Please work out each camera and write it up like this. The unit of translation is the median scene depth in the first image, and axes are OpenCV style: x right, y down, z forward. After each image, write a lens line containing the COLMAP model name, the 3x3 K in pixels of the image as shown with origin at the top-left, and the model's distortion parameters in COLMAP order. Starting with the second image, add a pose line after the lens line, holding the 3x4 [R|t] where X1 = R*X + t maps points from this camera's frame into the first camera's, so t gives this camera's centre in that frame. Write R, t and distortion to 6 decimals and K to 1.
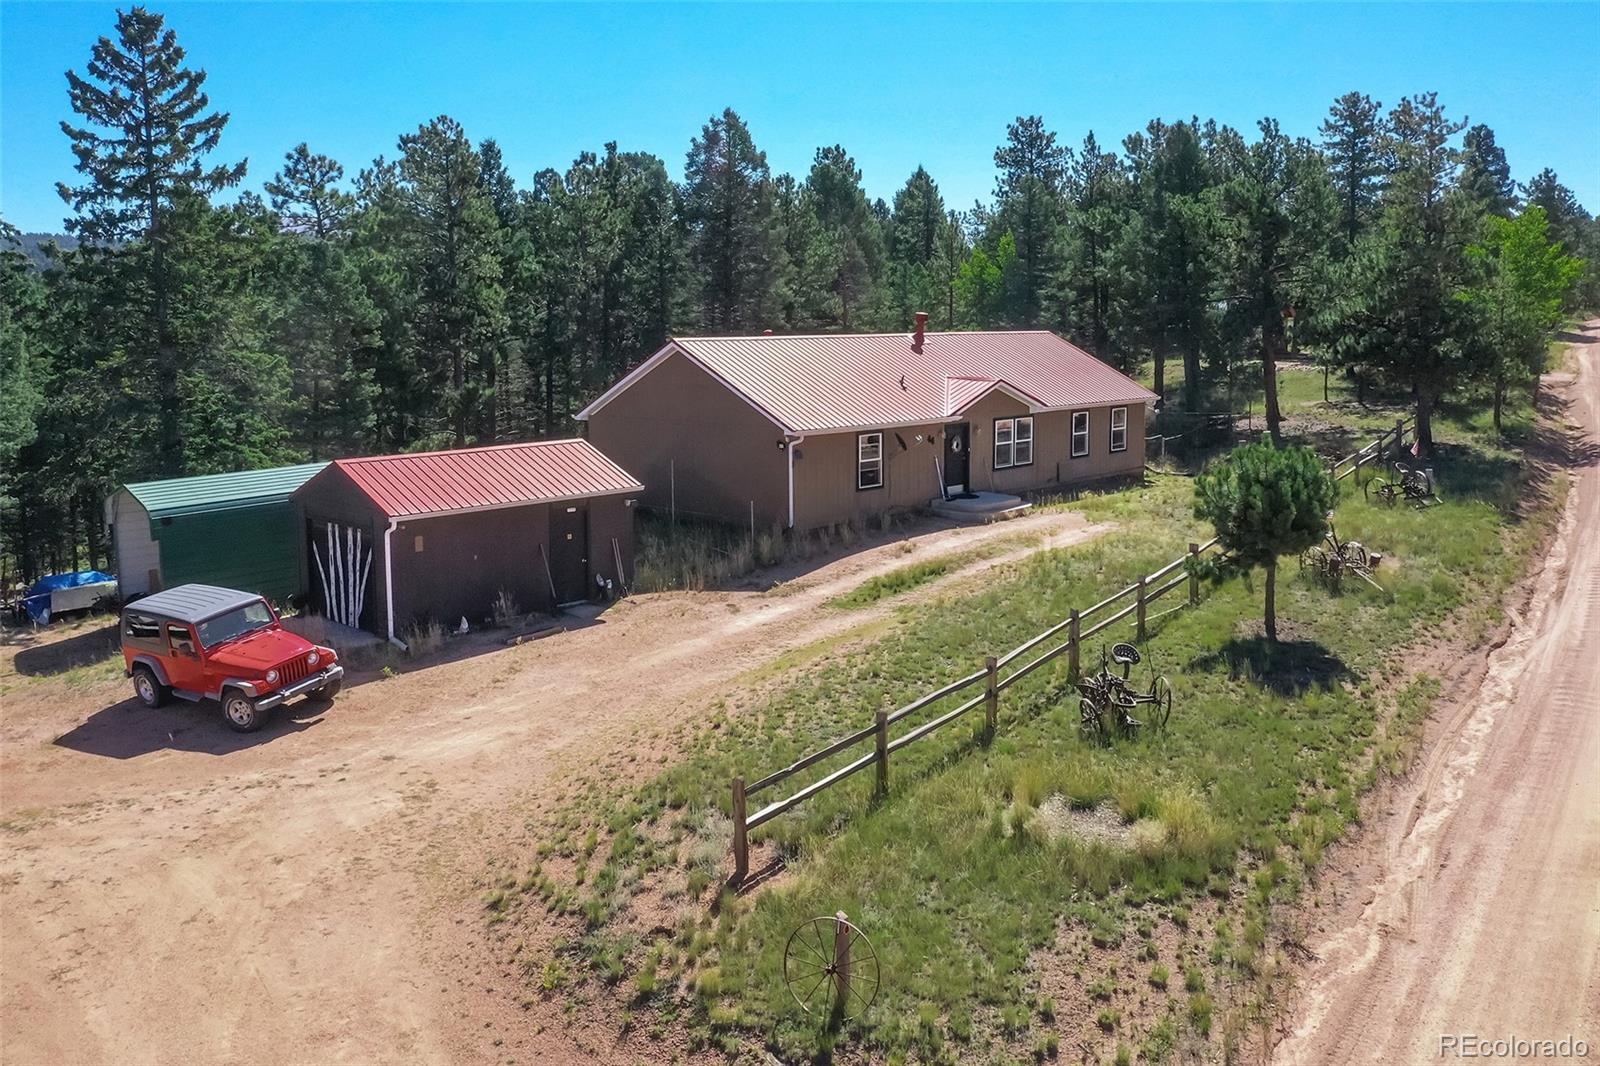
lens RADIAL K [[1298.4, 0, 757.3], [0, 1298.4, 537.1], [0, 0, 1]] dist [0.009337, 0.004089]
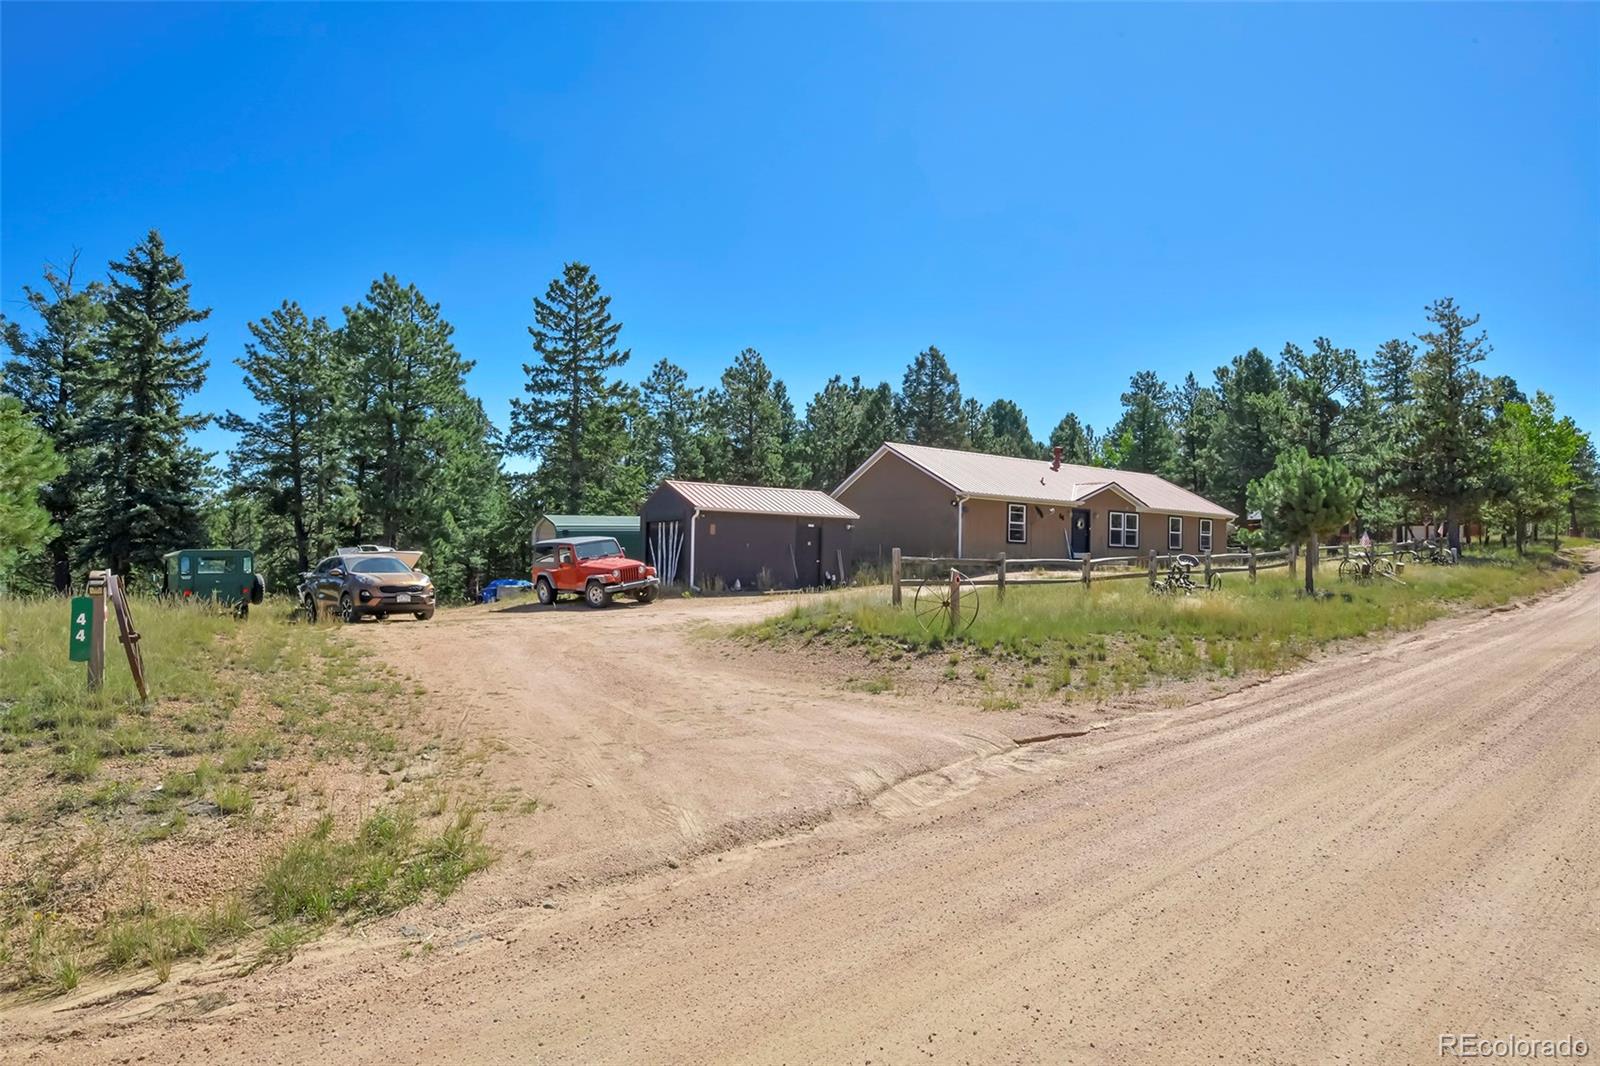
lens RADIAL K [[879.6, 0, 776.8], [0, 879.6, 597.3], [0, 0, 1]] dist [0.003679, 0.000103]
pose [[0.979077, 0.026732, -0.201725, 0.022969], [-0.052295, 0.991092, -0.122482, 0.151052], [0.196654, 0.130468, 0.971754, -0.005248]]
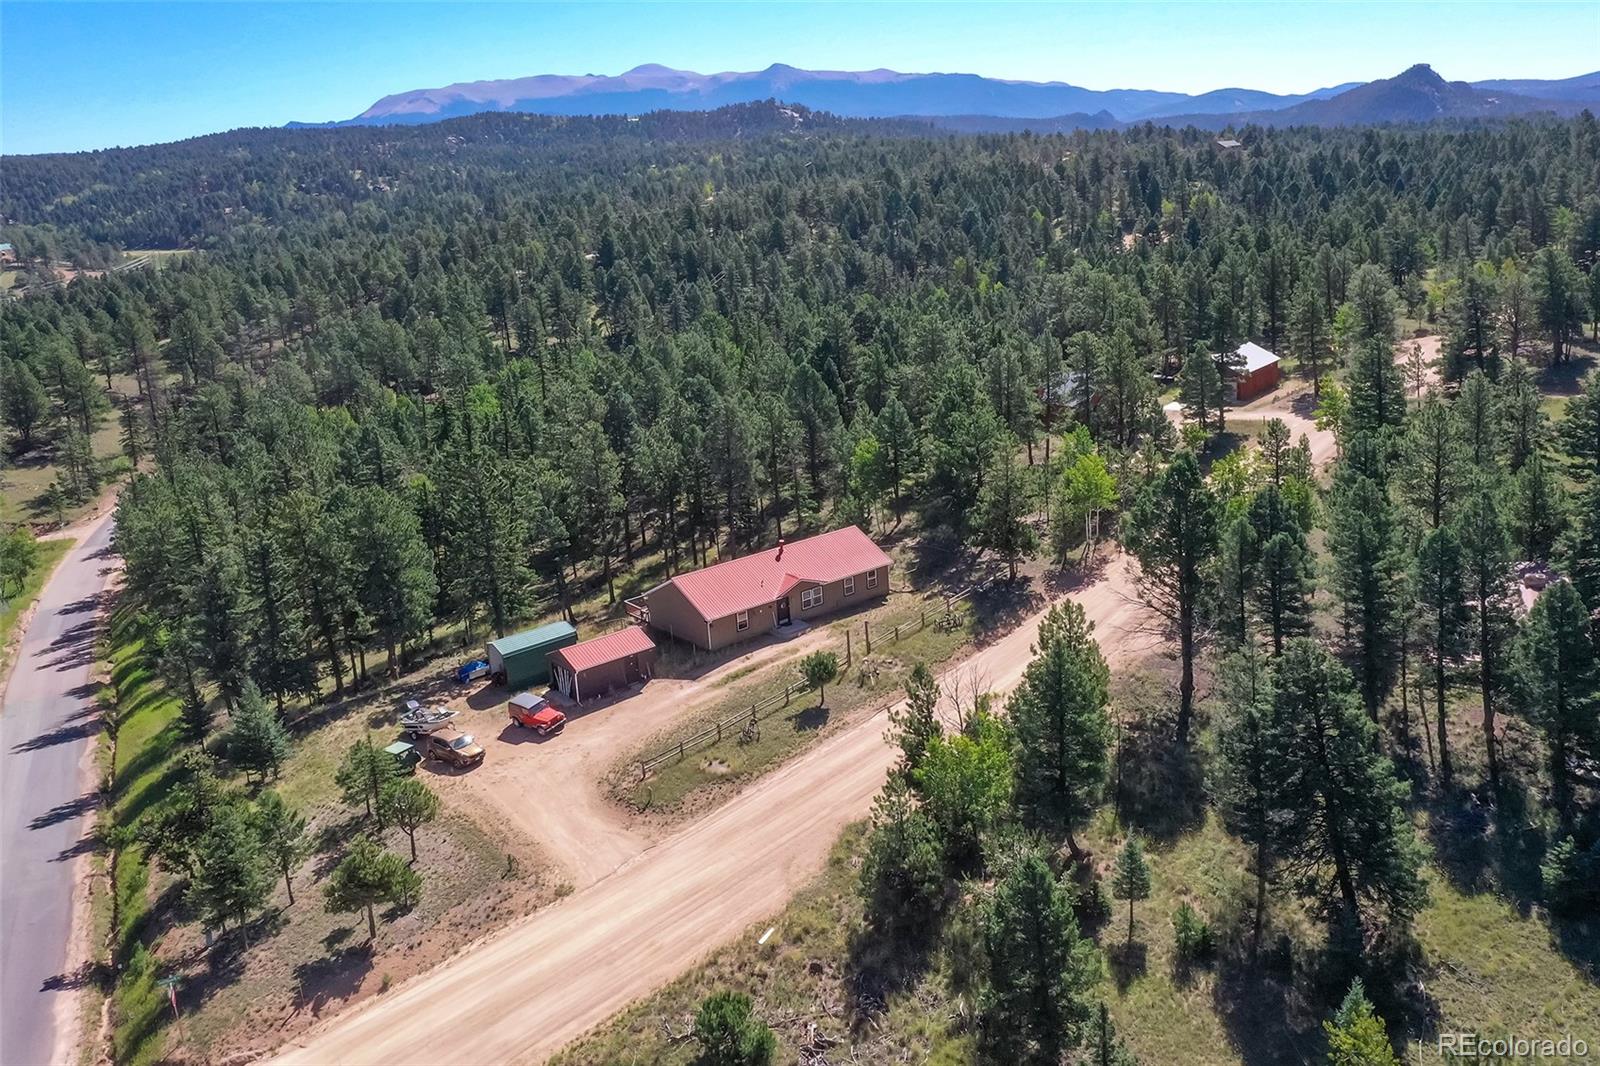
lens RADIAL K [[1252.0, 0, 800.0], [0, 1252.0, 533.0], [0, 0, 1]] dist [-0.000590, -0.007905]
pose [[0.994599, -0.010672, -0.103244, 0.468526], [0.022242, 0.993508, 0.111571, -0.520146], [0.101383, -0.113264, 0.988379, -1.562956]]
